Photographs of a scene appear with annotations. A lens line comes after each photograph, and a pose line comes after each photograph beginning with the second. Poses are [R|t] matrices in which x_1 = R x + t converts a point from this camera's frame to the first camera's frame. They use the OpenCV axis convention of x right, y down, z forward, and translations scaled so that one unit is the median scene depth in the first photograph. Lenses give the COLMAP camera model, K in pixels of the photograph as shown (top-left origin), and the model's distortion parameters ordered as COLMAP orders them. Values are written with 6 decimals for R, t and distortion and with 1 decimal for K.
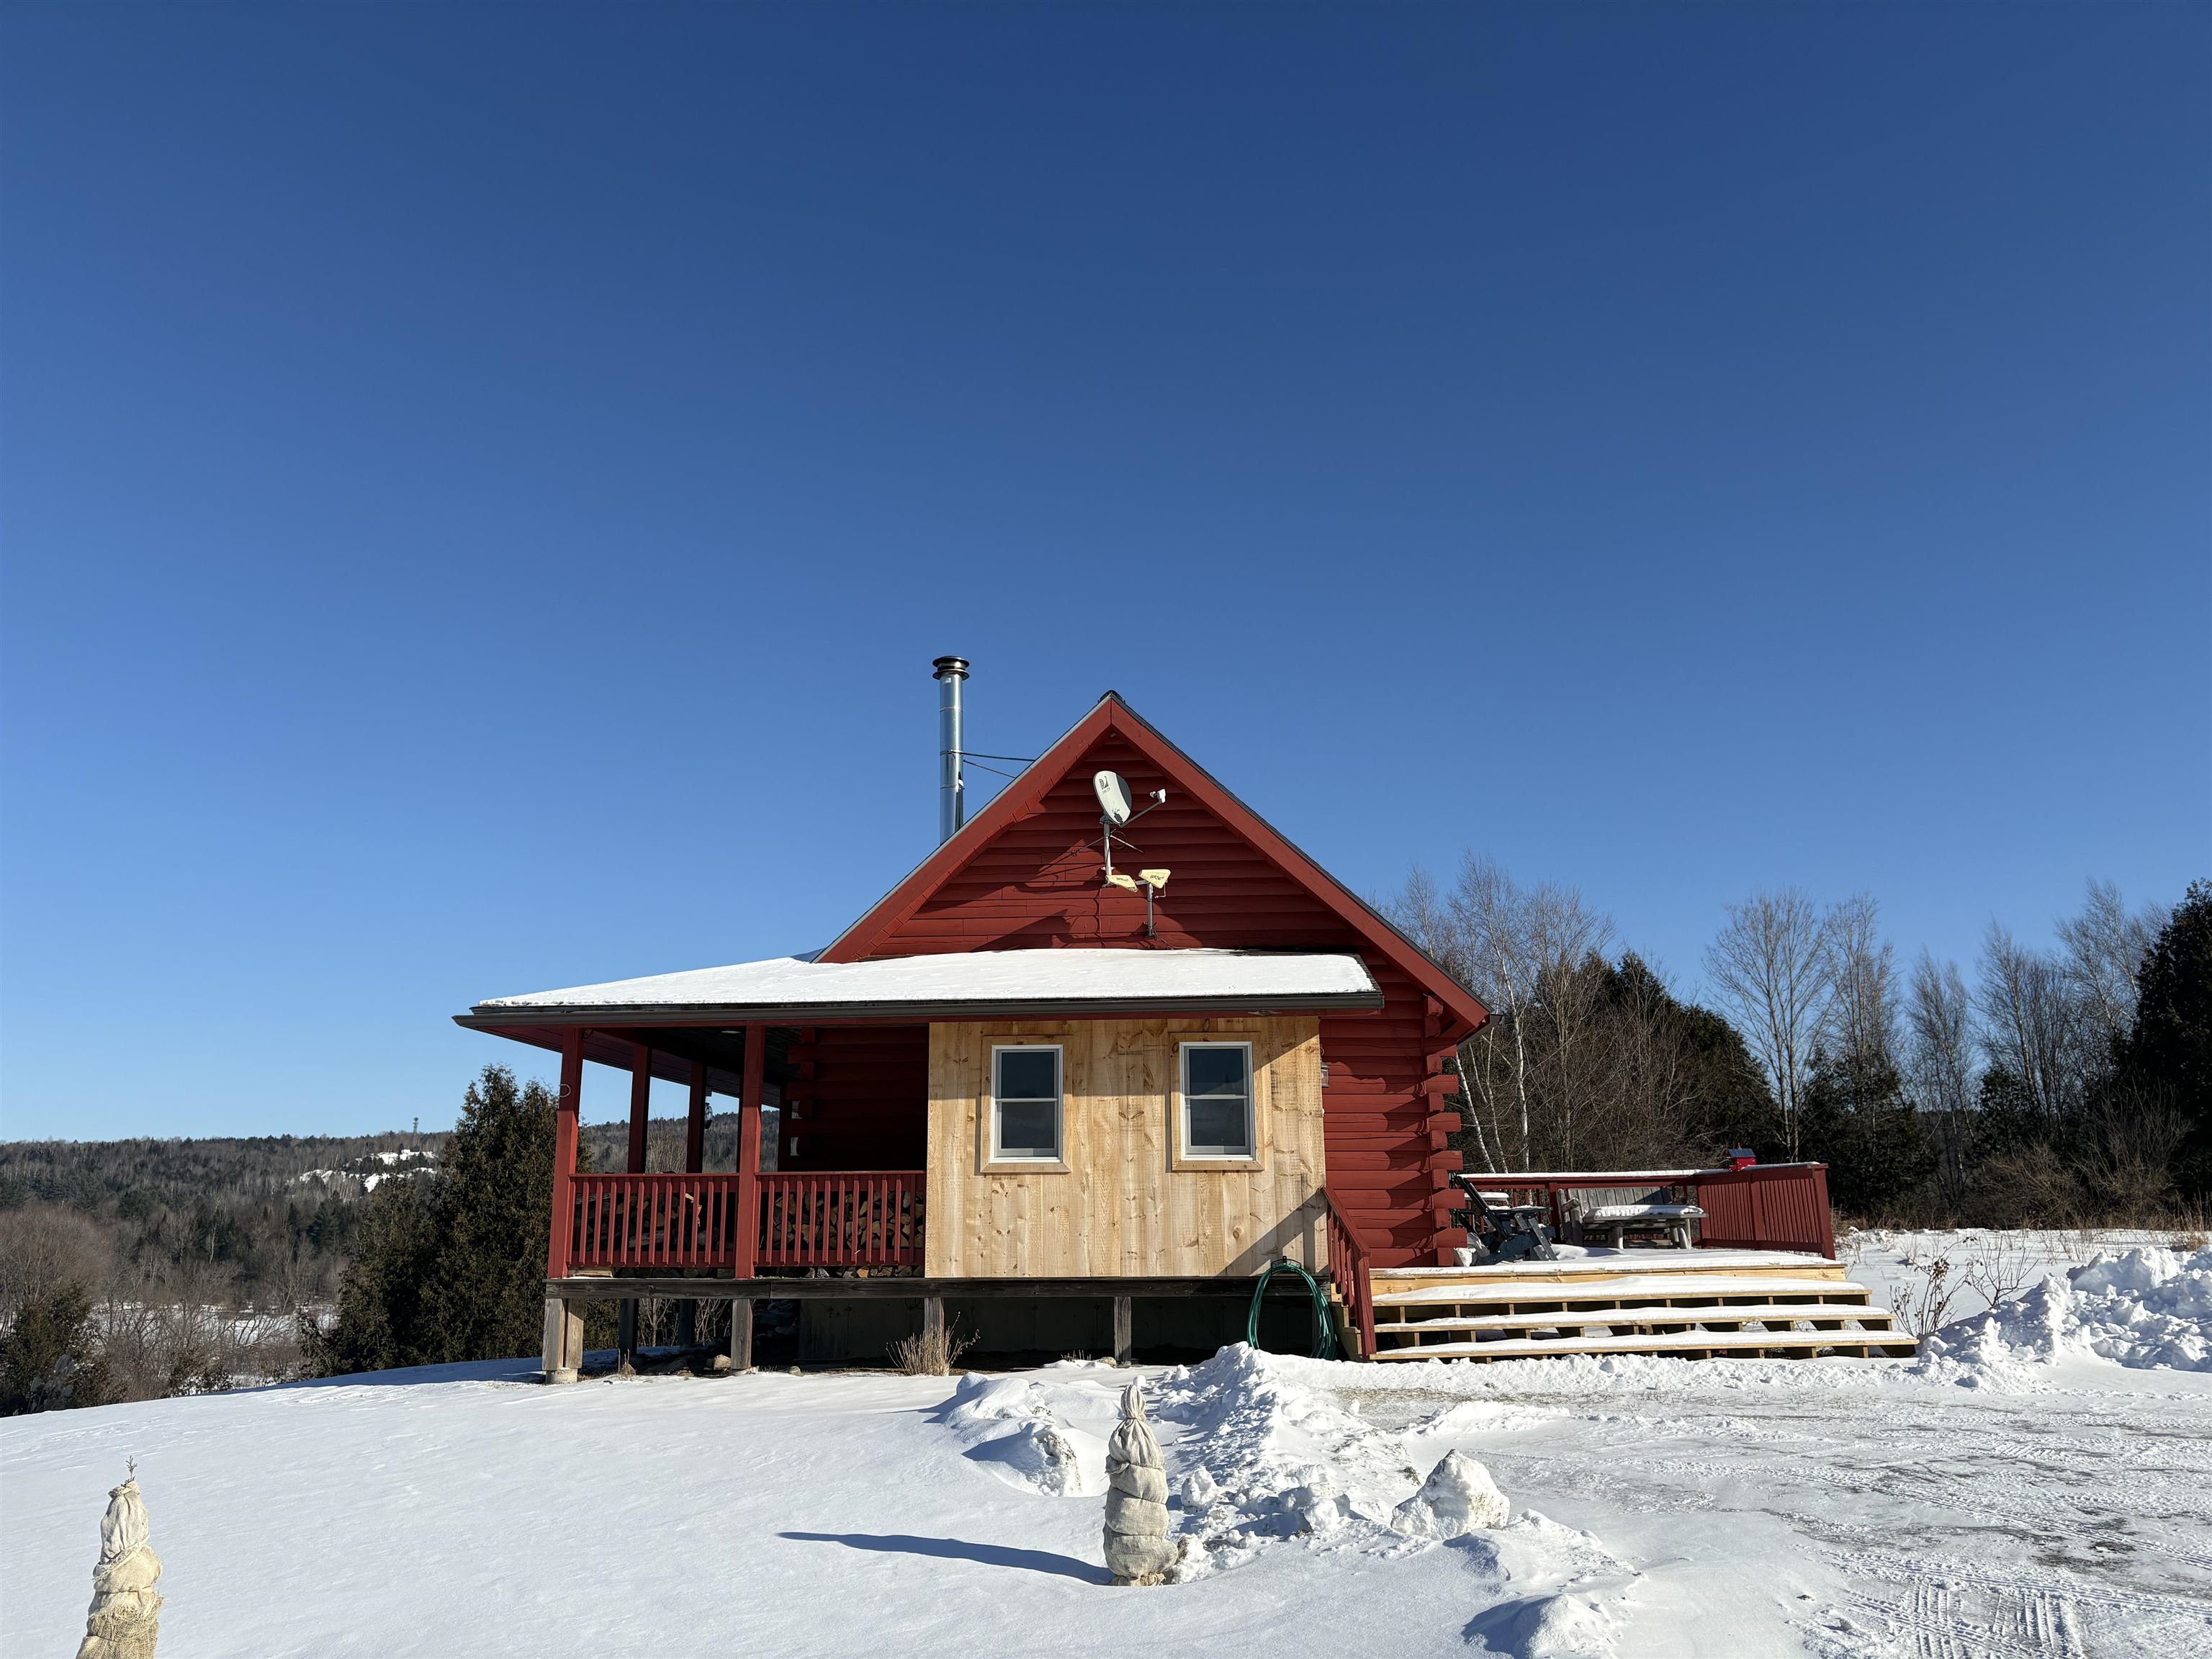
lens RADIAL K [[1678.2, 0, 1106.0], [0, 1678.2, 829.5], [0, 0, 1]] dist [0.072946, -0.093879]
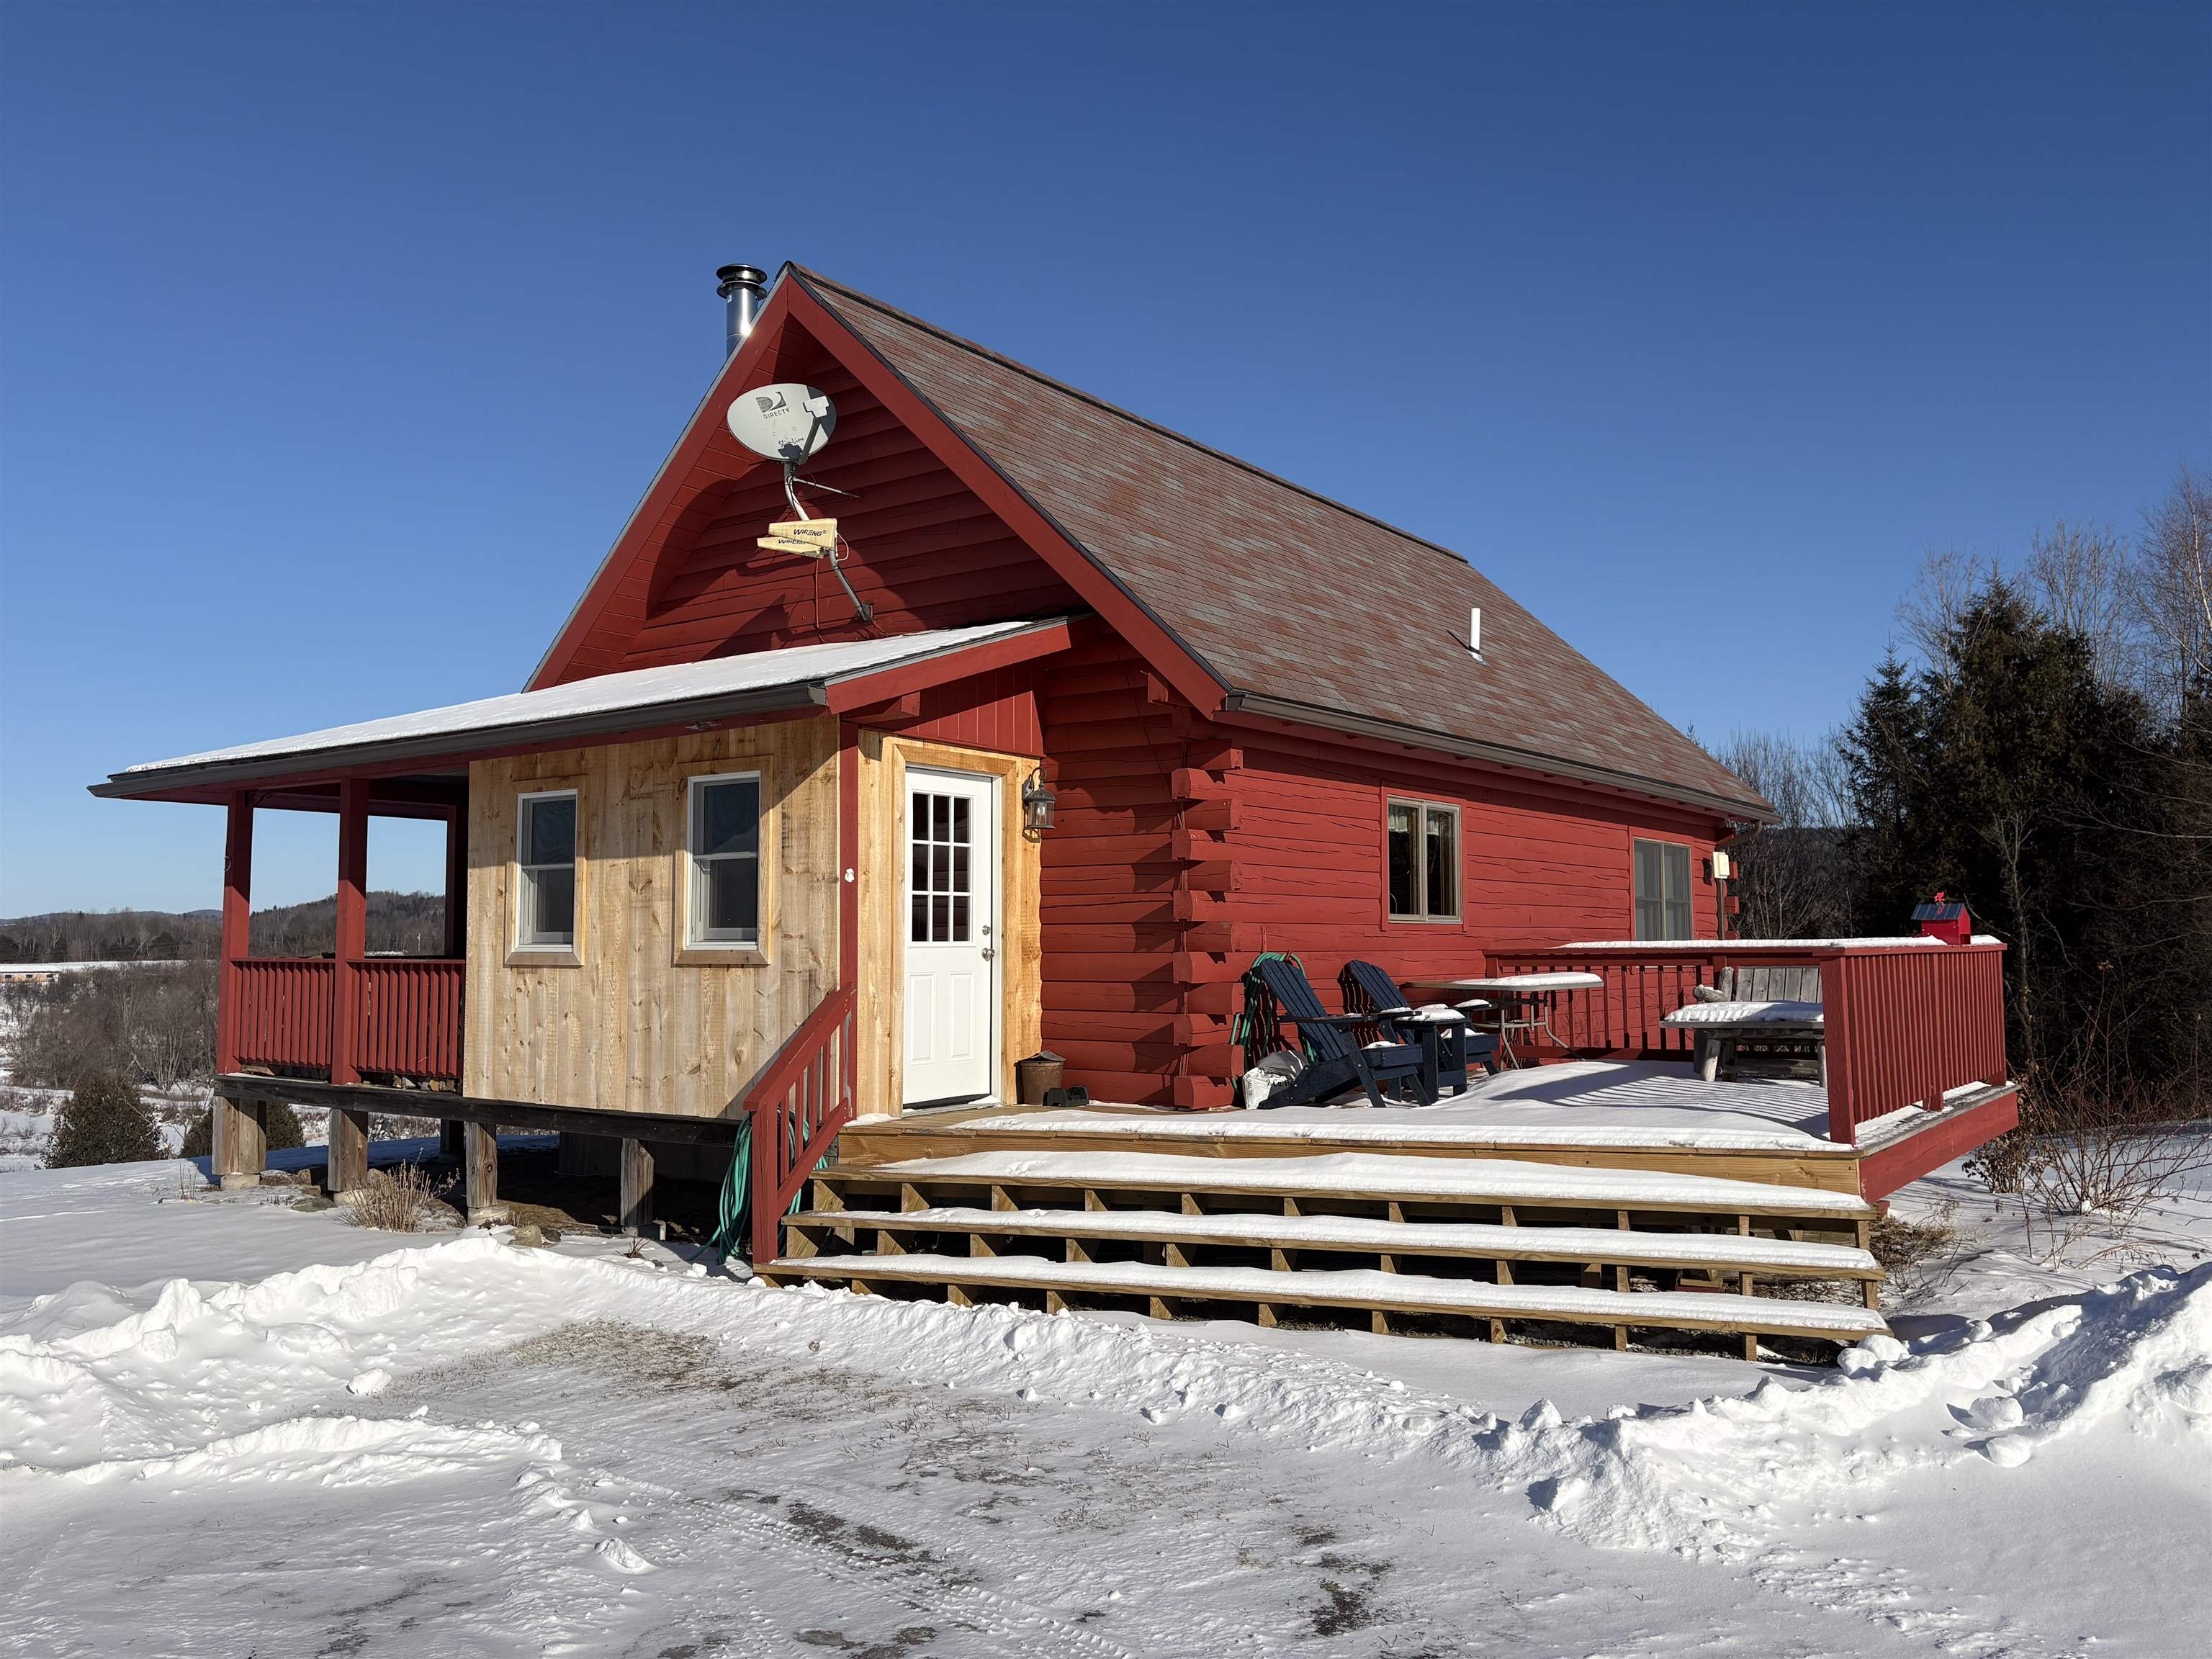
lens RADIAL K [[1678.2, 0, 1106.0], [0, 1678.2, 829.5], [0, 0, 1]] dist [0.072946, -0.093879]
pose [[0.845784, -0.033582, -0.532467, 0.543837], [0.118971, 0.984759, 0.126870, 0.082555], [0.520092, -0.170653, 0.836889, 0.524003]]
